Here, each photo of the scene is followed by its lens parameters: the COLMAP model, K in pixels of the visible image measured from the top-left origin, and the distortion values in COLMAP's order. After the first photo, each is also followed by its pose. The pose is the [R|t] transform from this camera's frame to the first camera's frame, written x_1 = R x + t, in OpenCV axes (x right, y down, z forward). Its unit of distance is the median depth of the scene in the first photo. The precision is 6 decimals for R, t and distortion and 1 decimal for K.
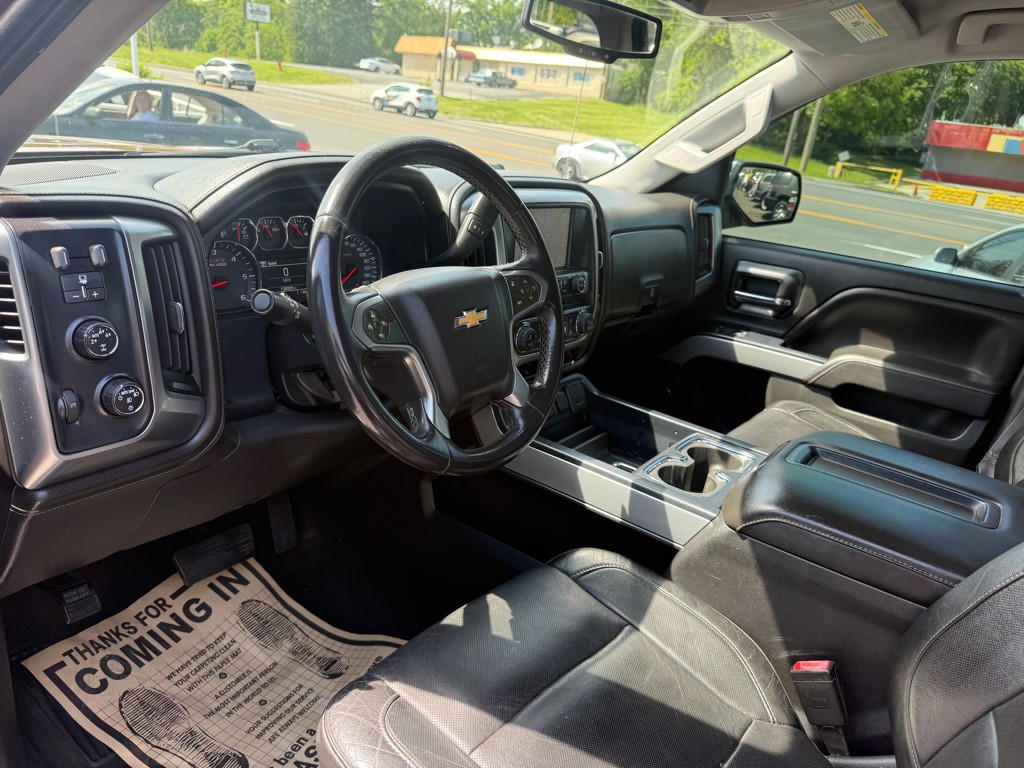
lens RADIAL K [[730.5, 0, 518.1], [0, 730.5, 384.0], [0, 0, 1]] dist [0.077743, -0.104775]
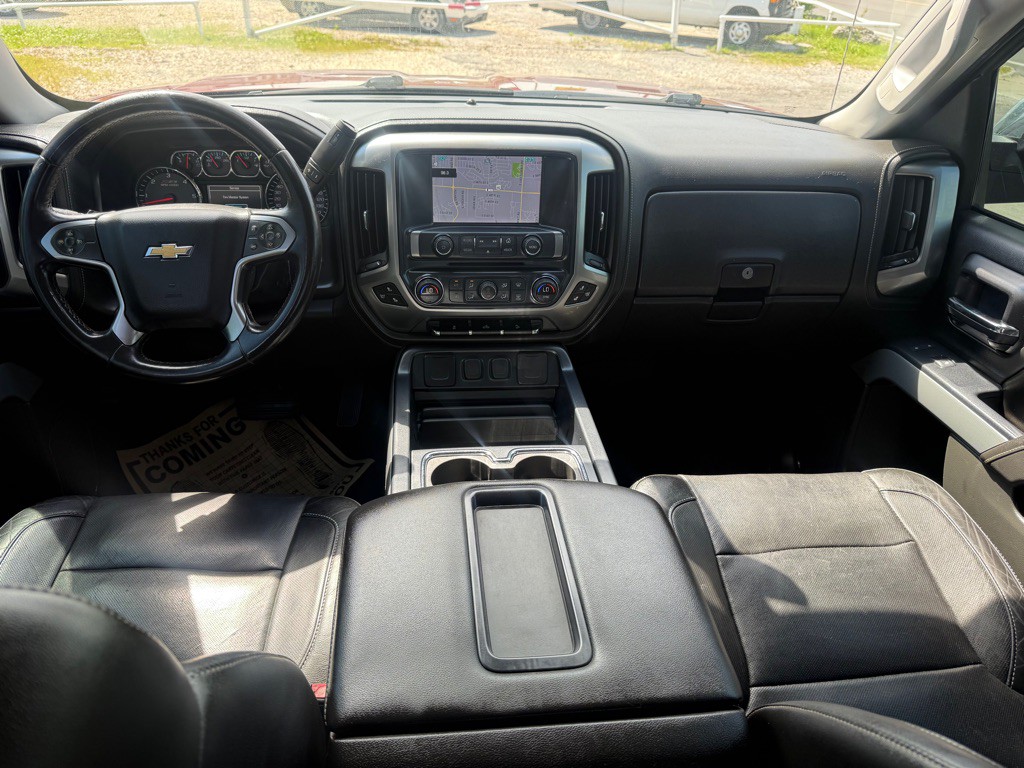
lens RADIAL K [[730.5, 0, 518.1], [0, 730.5, 384.0], [0, 0, 1]] dist [0.077743, -0.104775]
pose [[0.669722, 0.277041, -0.688999, 0.542647], [-0.205004, 0.960725, 0.187032, -0.101847], [0.713754, 0.015988, 0.700214, 0.269225]]
